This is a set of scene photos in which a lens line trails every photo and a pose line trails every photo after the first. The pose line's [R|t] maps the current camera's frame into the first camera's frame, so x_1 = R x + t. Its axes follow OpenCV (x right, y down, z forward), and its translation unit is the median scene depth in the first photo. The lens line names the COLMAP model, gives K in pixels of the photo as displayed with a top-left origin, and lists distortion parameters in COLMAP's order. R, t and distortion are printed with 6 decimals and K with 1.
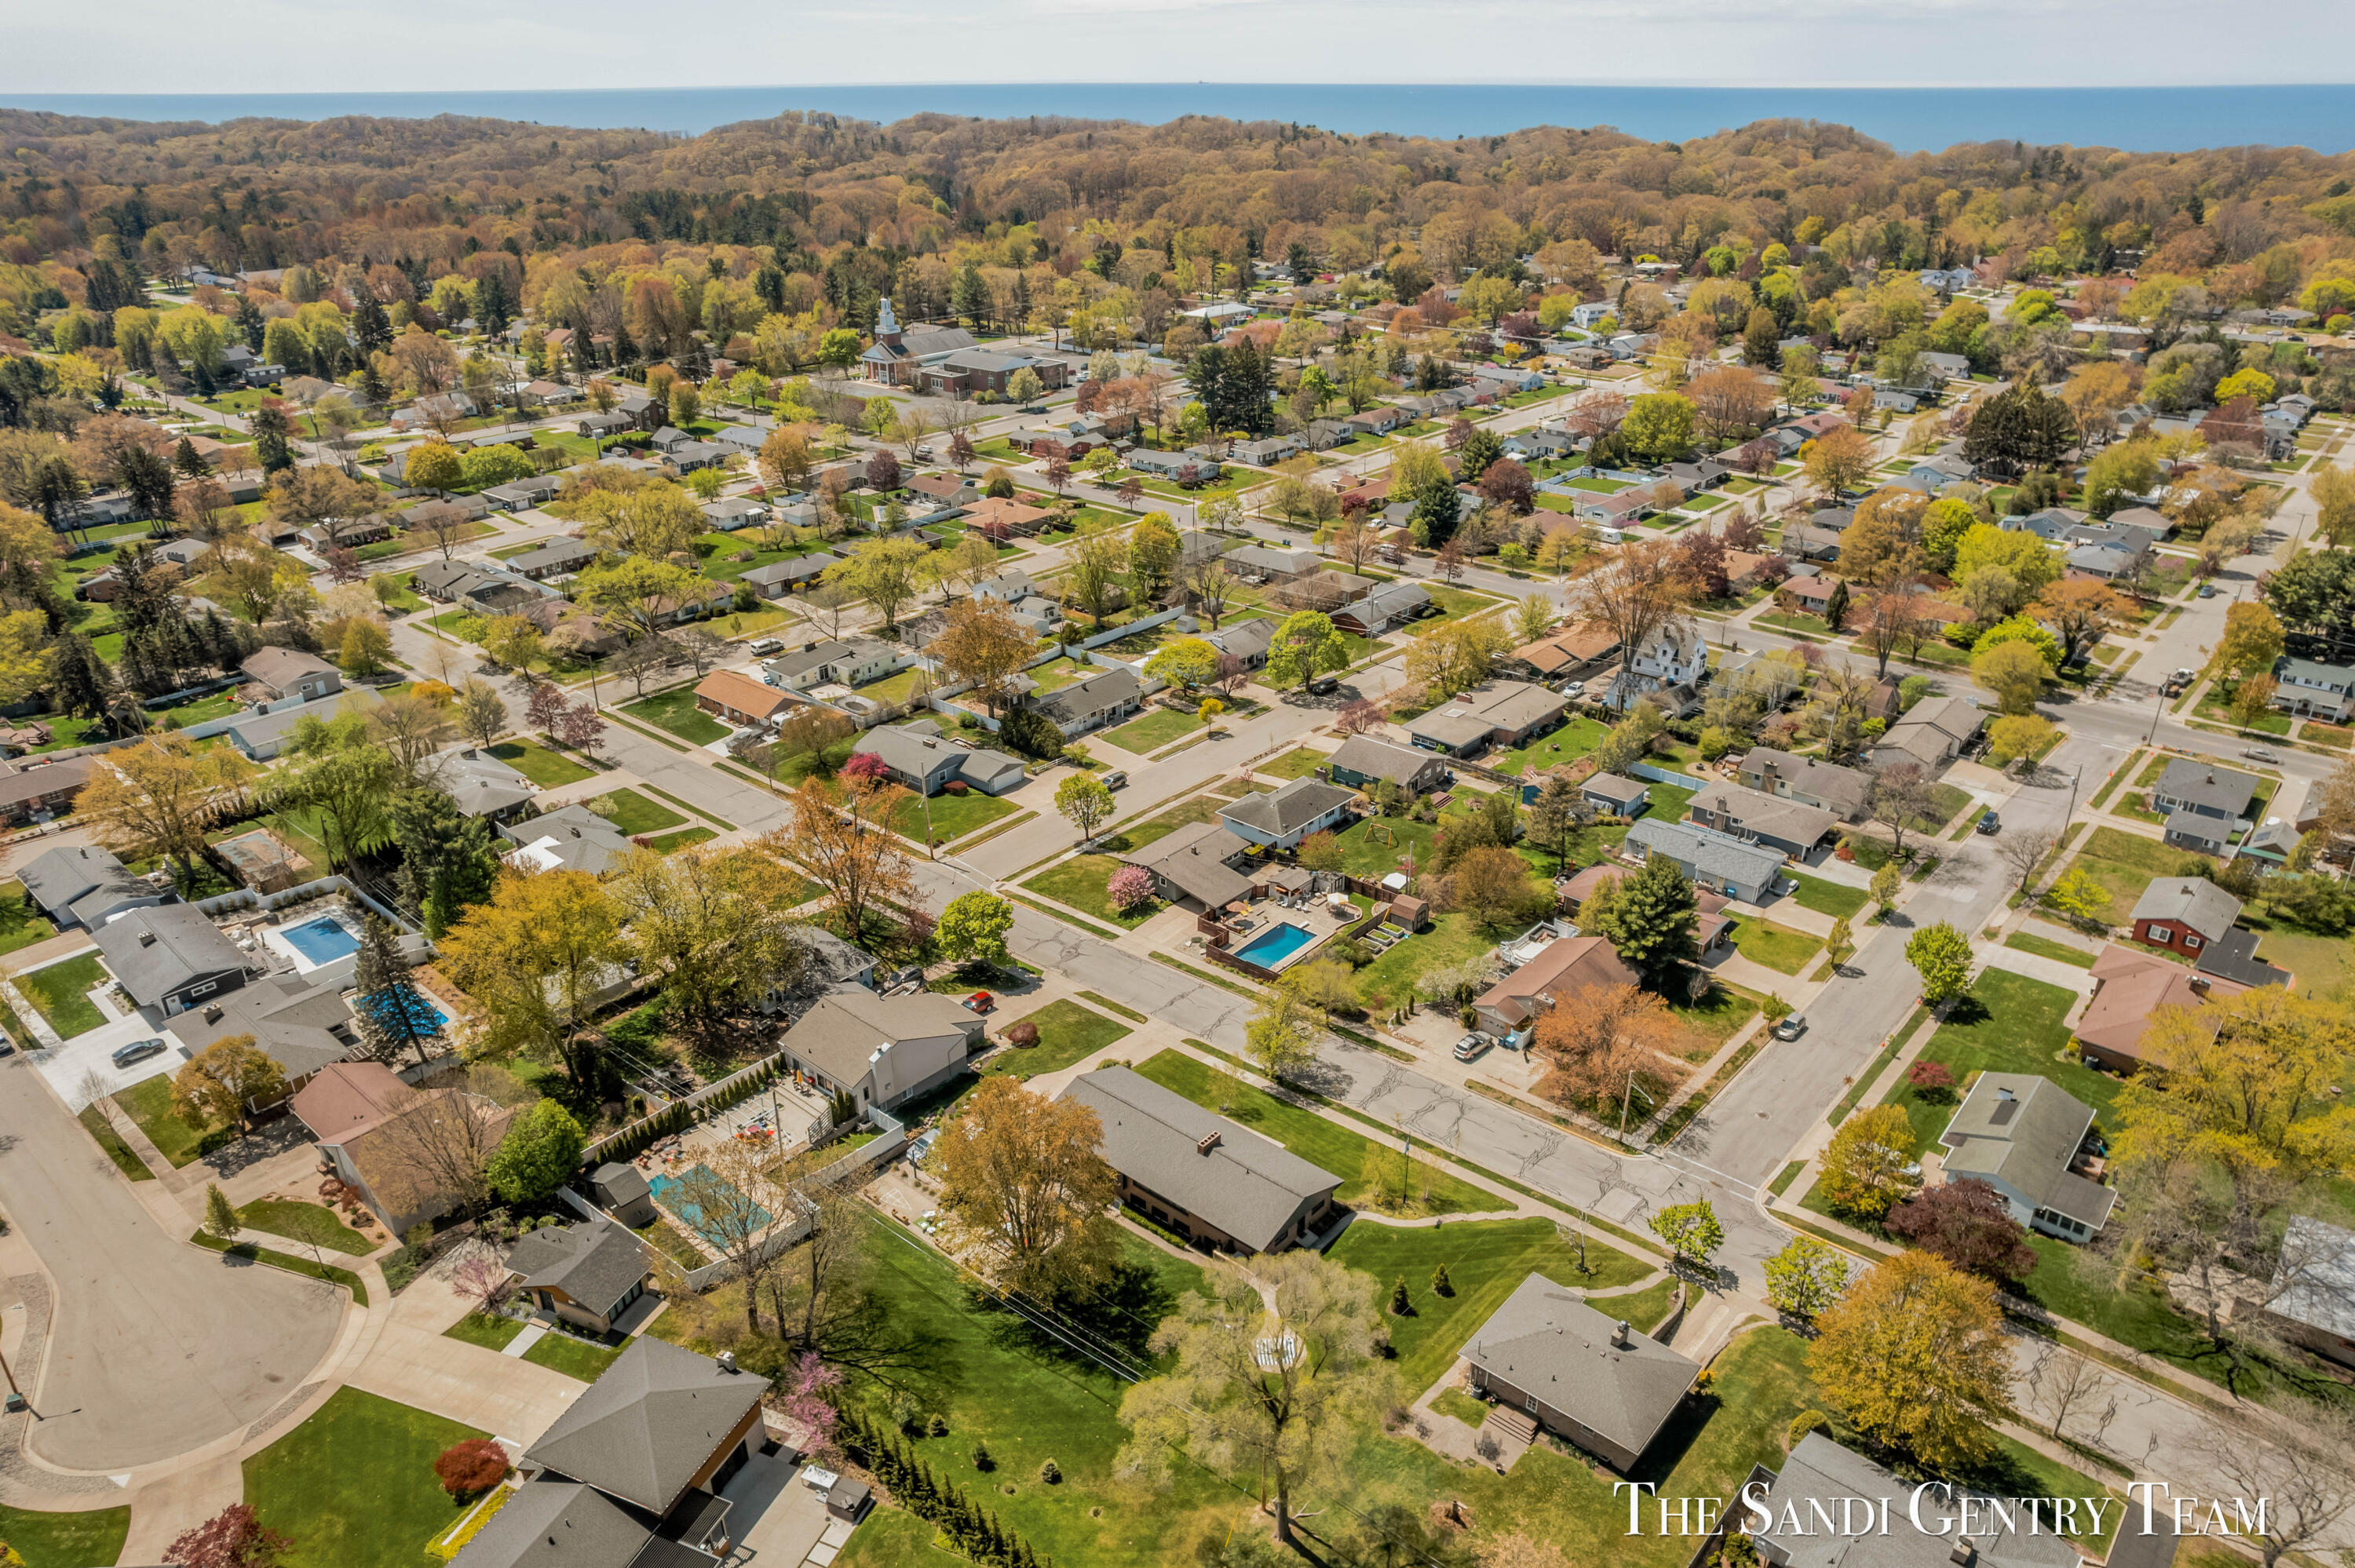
lens RADIAL K [[1533.6, 0, 1133.4], [0, 1533.6, 782.9], [0, 0, 1]] dist [-0.052903, 0.040515]
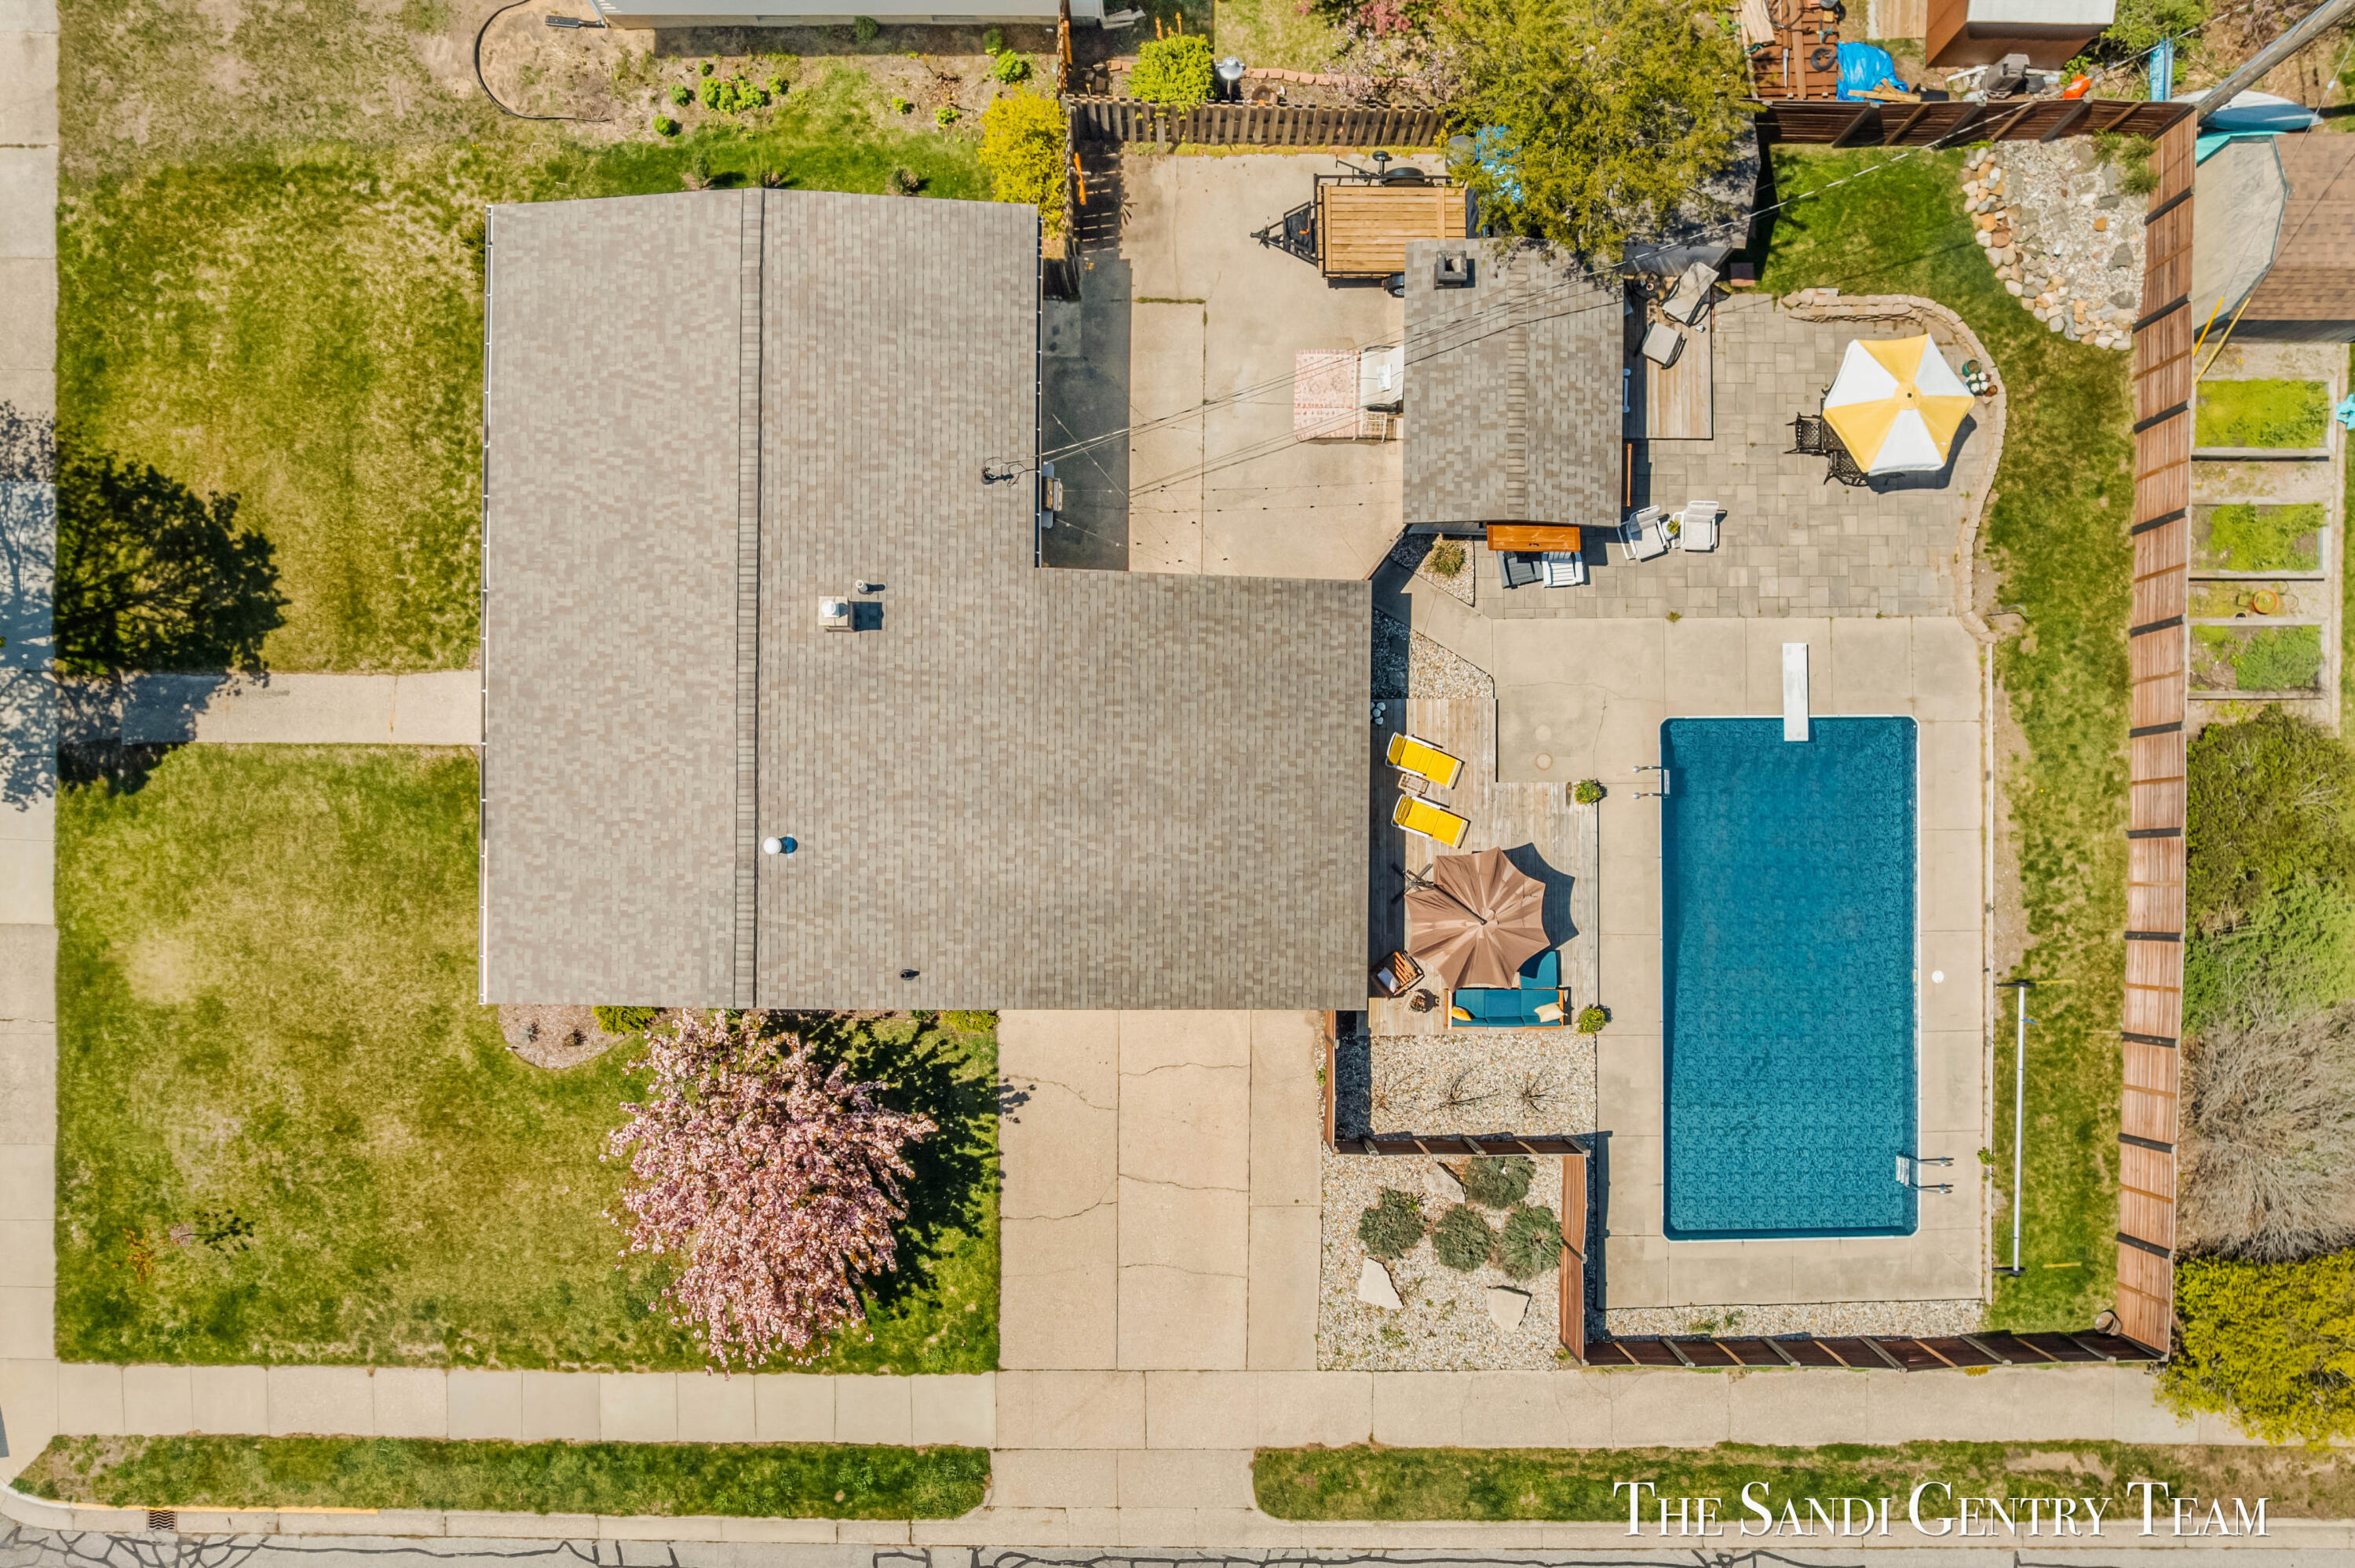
lens RADIAL K [[1772.6, 0, 1177.5], [0, 1772.6, 784.0], [0, 0, 1]] dist [-0.058789, 0.040702]
pose [[0.744025, -0.668105, 0.007934, 0.054901], [0.268369, 0.309697, 0.912177, -0.096008], [-0.611887, -0.676552, 0.409721, 0.966628]]
